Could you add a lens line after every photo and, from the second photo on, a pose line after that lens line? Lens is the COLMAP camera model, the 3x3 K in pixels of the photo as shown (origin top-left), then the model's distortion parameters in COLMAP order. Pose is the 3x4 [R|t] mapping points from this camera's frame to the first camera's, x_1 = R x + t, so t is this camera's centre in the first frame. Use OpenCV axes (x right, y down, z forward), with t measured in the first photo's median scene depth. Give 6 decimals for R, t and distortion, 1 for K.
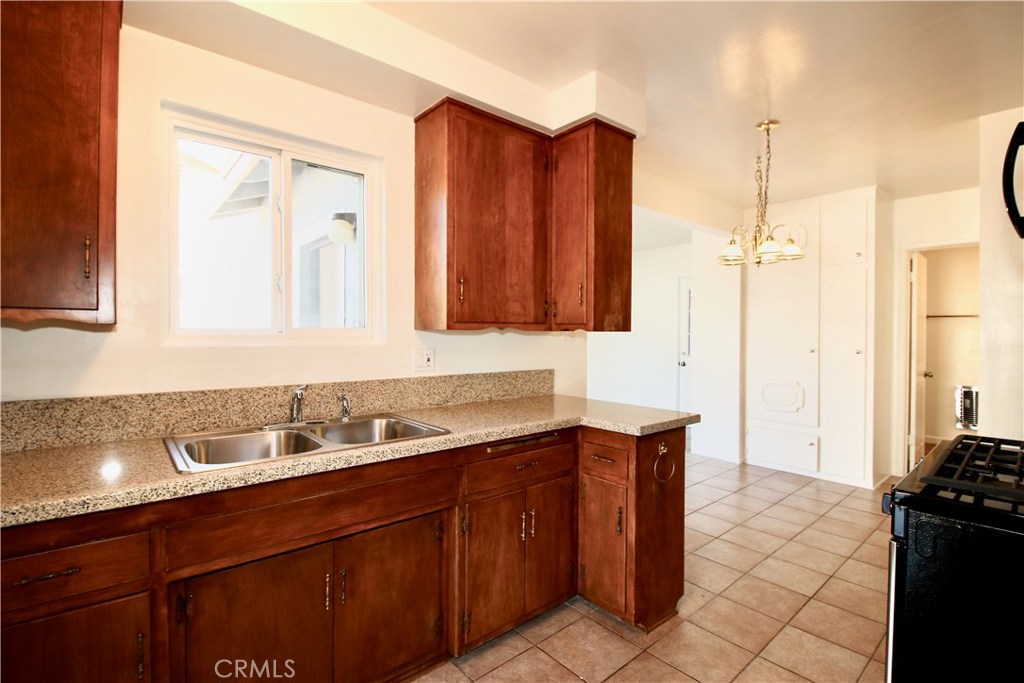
lens RADIAL K [[476.8, 0, 522.0], [0, 476.8, 342.3], [0, 0, 1]] dist [-0.013081, -0.004288]
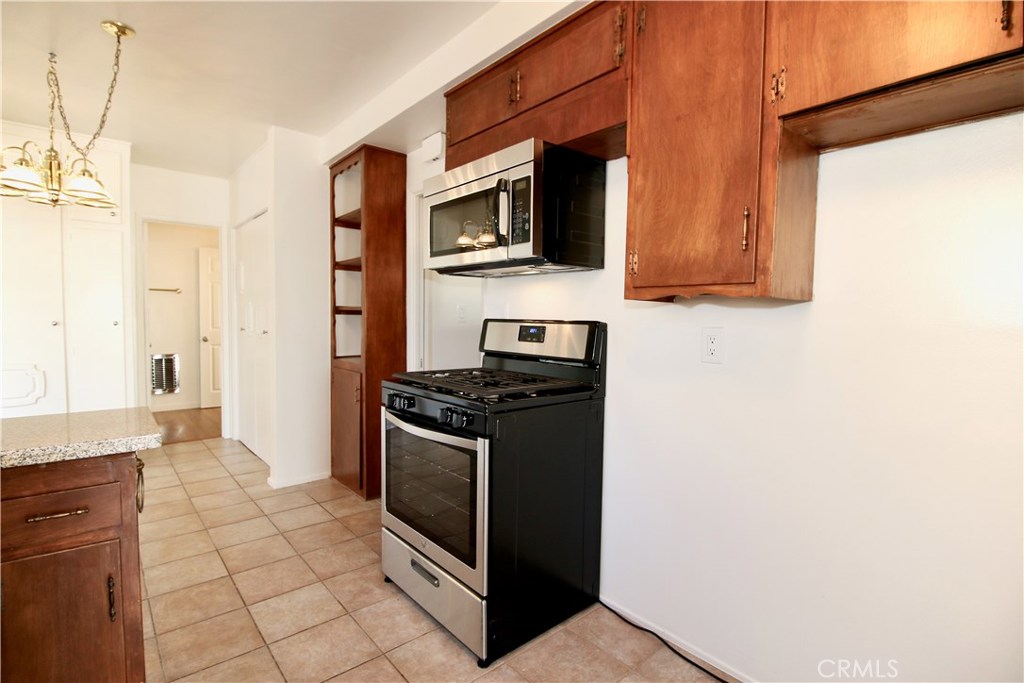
lens RADIAL K [[476.8, 0, 517.7], [0, 476.8, 348.5], [0, 0, 1]] dist [-0.013081, -0.004288]
pose [[0.000738, -0.069944, 0.997551, -0.321201], [-0.006605, 0.997529, 0.069947, 0.003258], [-0.999978, -0.006641, 0.000275, 0.404728]]
